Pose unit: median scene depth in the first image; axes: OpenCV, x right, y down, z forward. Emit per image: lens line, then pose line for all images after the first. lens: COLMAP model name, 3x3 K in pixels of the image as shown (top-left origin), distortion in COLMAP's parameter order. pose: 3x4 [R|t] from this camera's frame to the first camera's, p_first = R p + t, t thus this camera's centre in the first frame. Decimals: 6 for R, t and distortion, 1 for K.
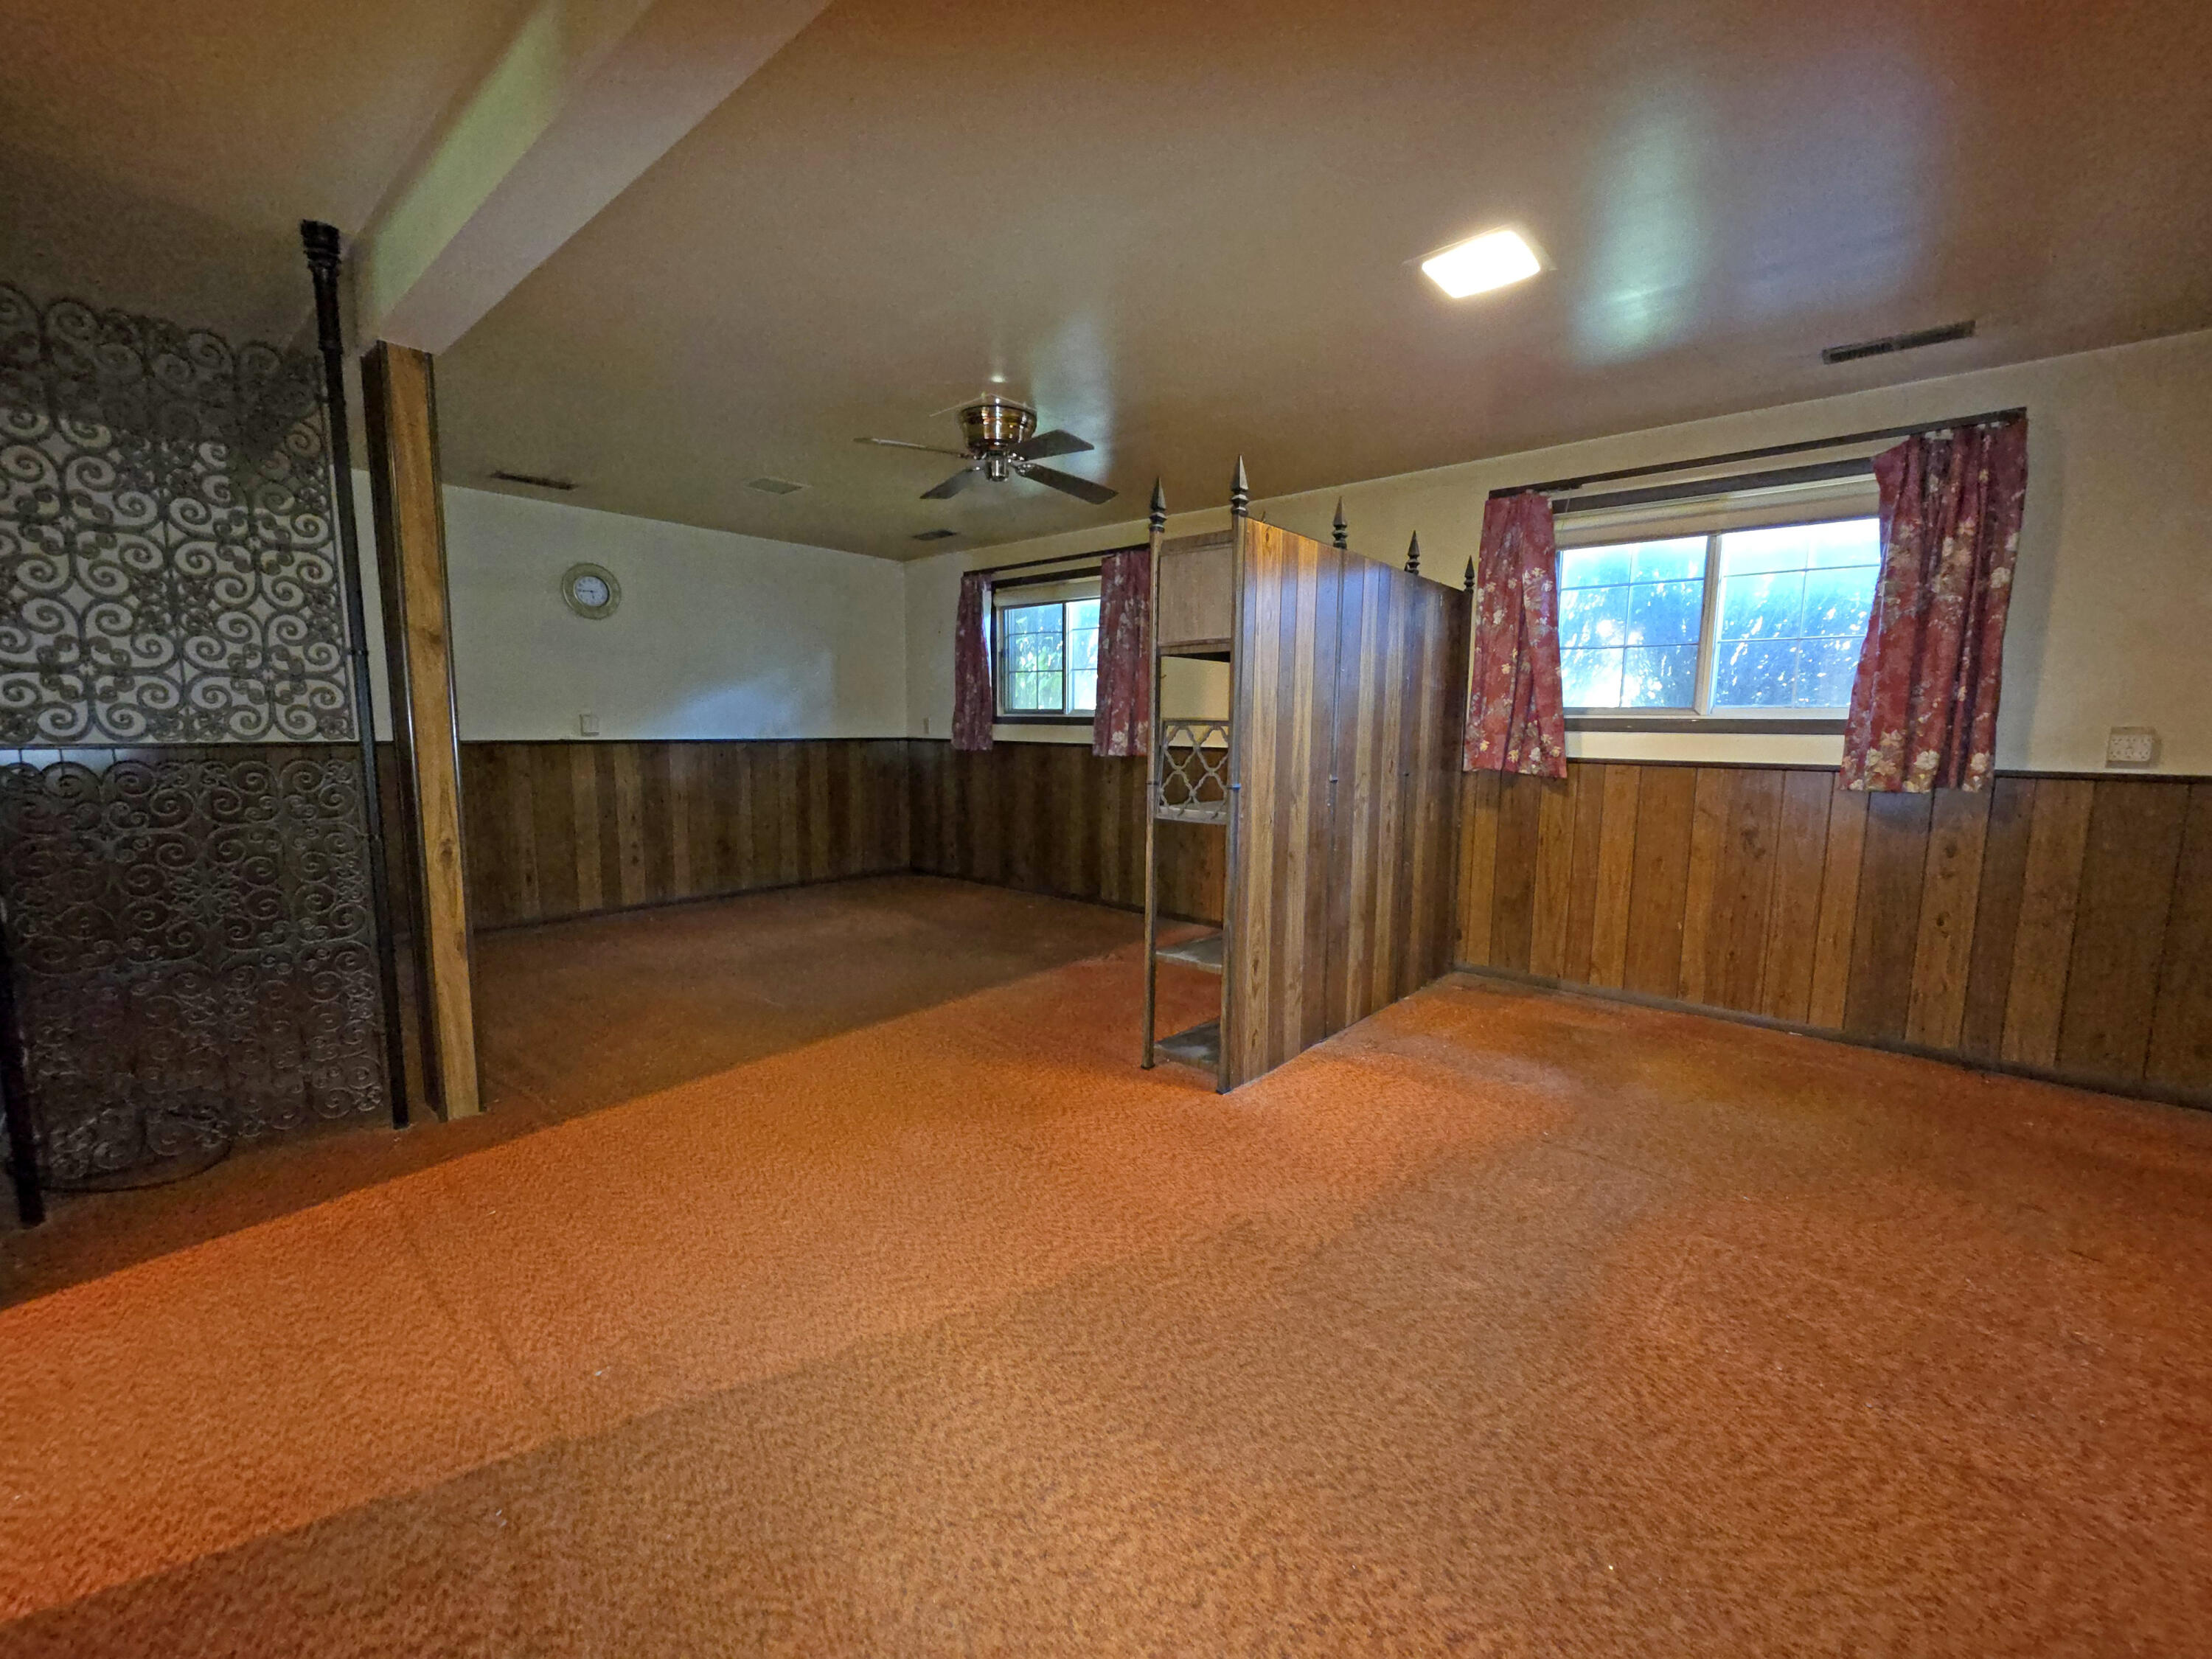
lens RADIAL K [[907.7, 0, 1106.3], [0, 907.7, 830.6], [0, 0, 1]] dist [-0.003595, 0.003791]
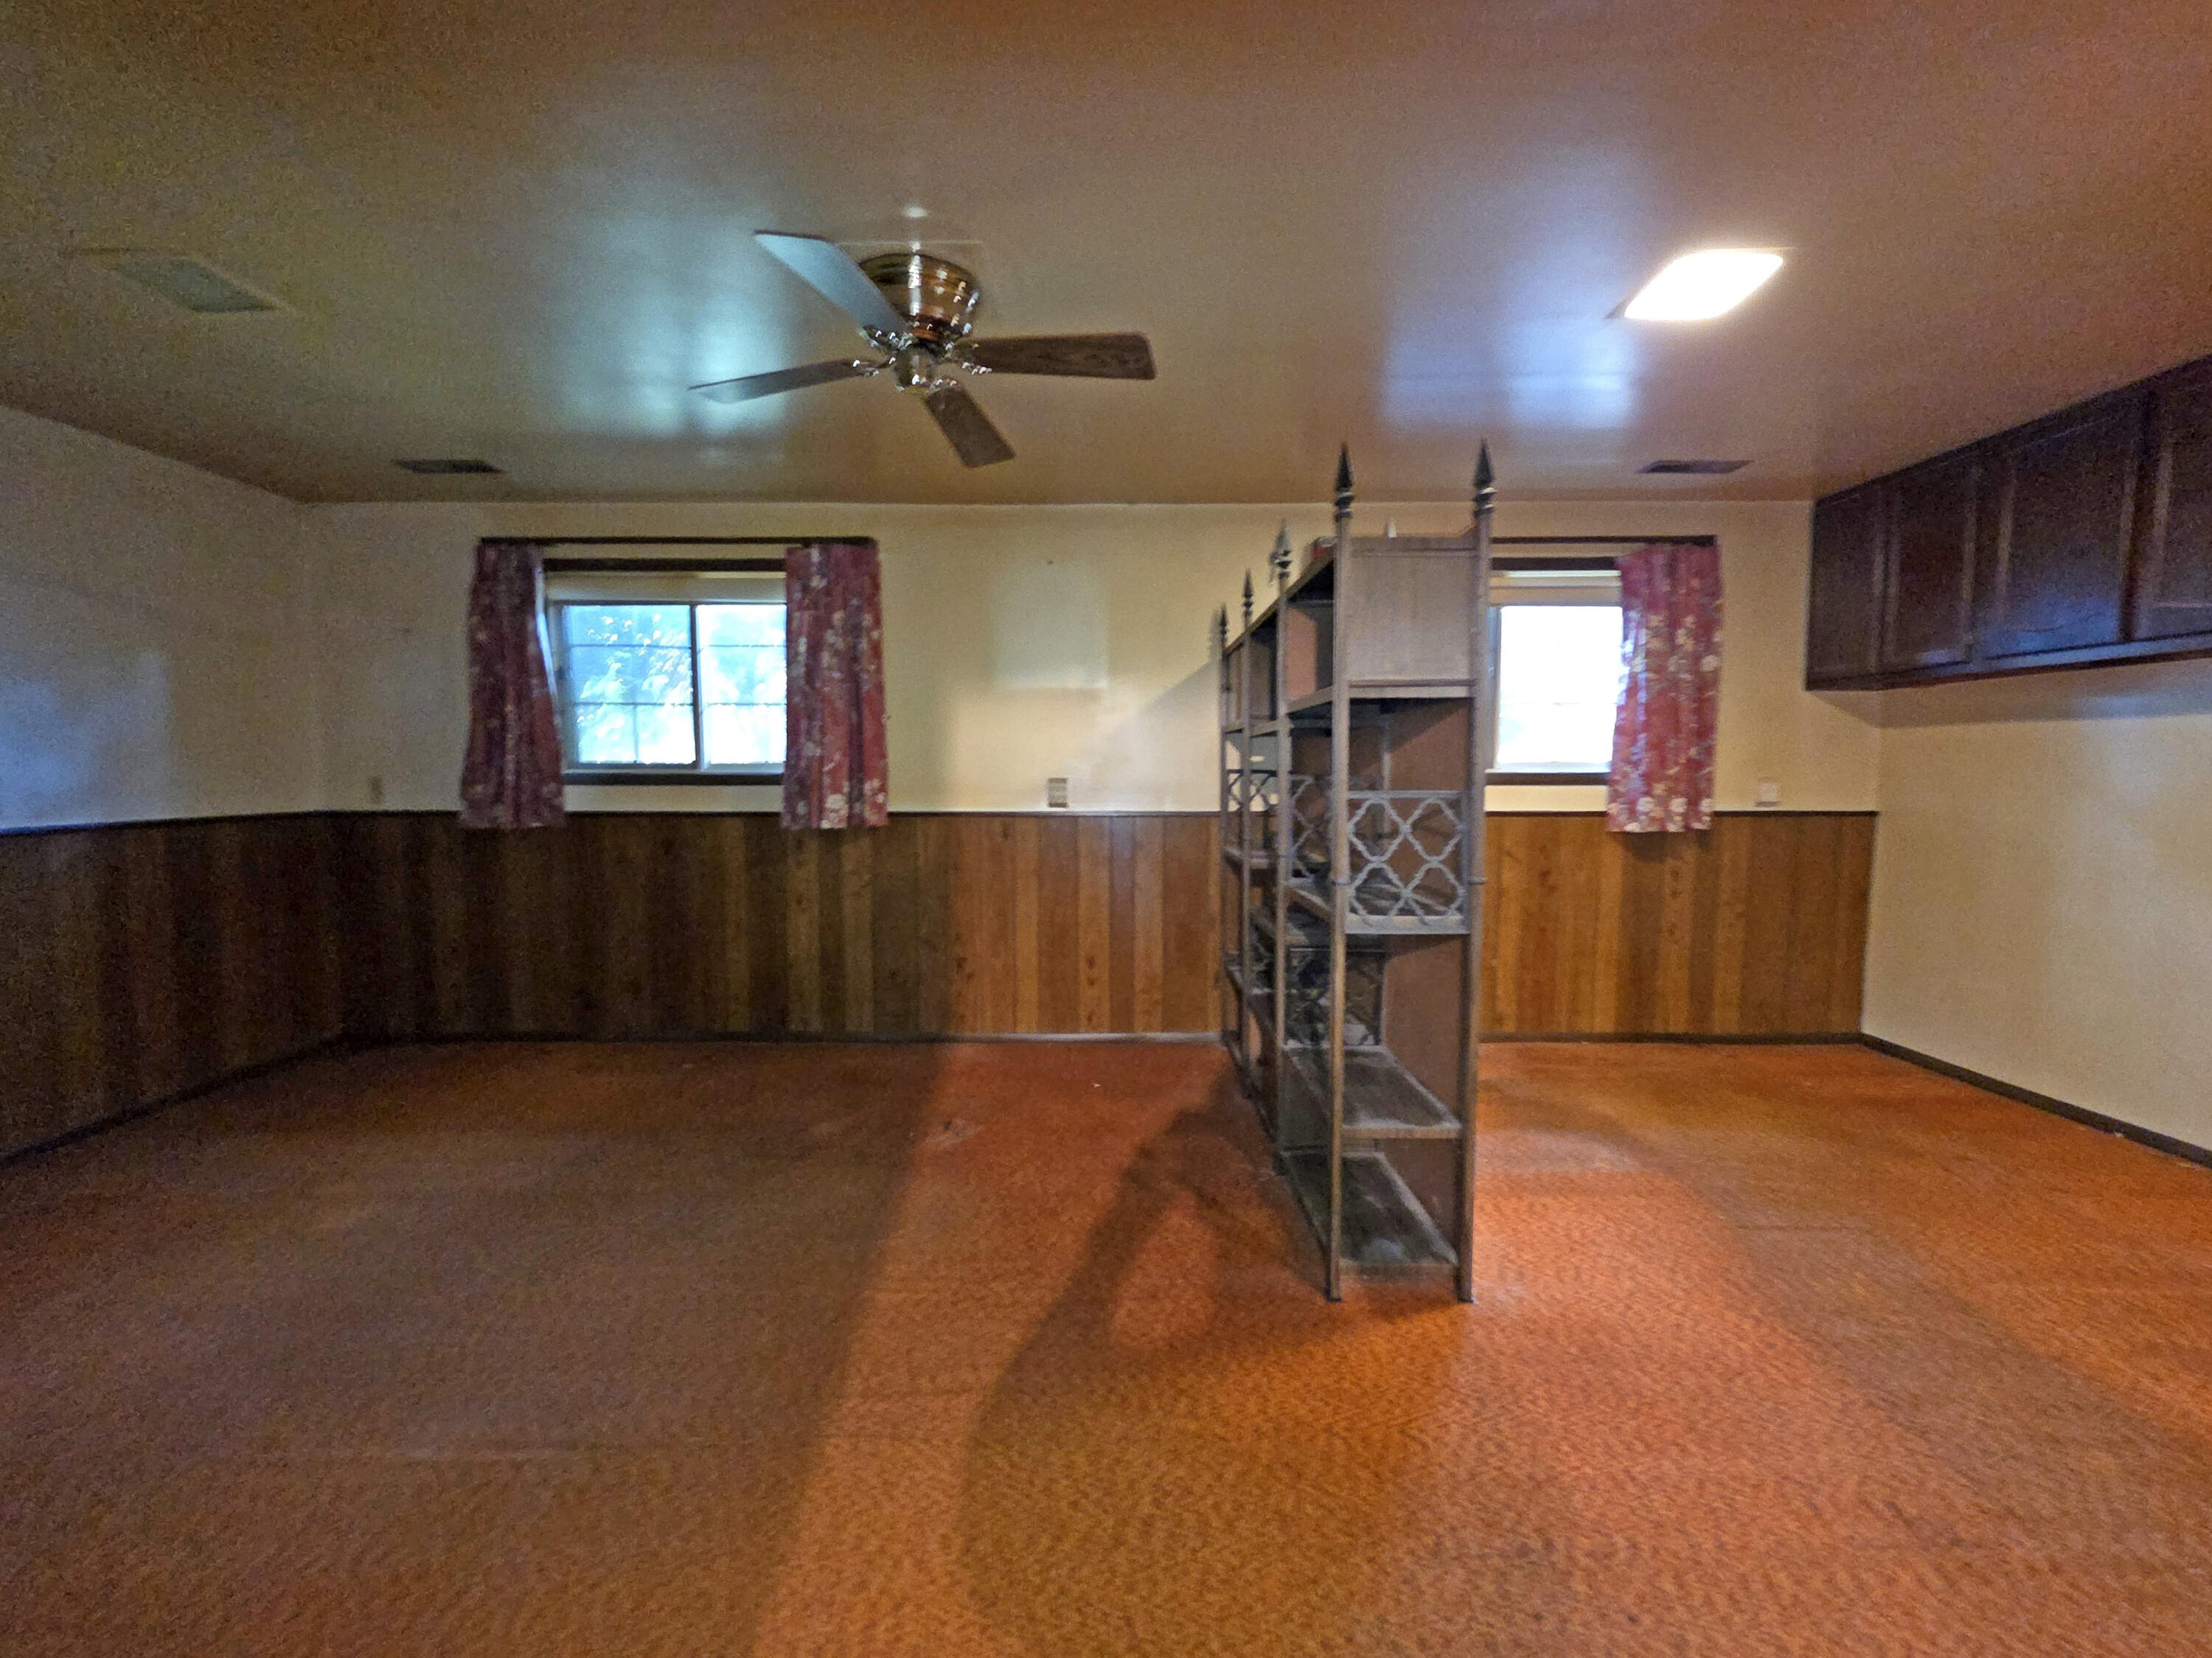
lens RADIAL K [[903.6, 0, 1111.4], [0, 903.6, 835.3], [0, 0, 1]] dist [0.006388, 0.000222]
pose [[0.756622, -0.058904, 0.651194, -0.286176], [0.084645, 0.996377, -0.008222, -0.053101], [-0.648351, 0.061341, 0.758866, 0.324743]]
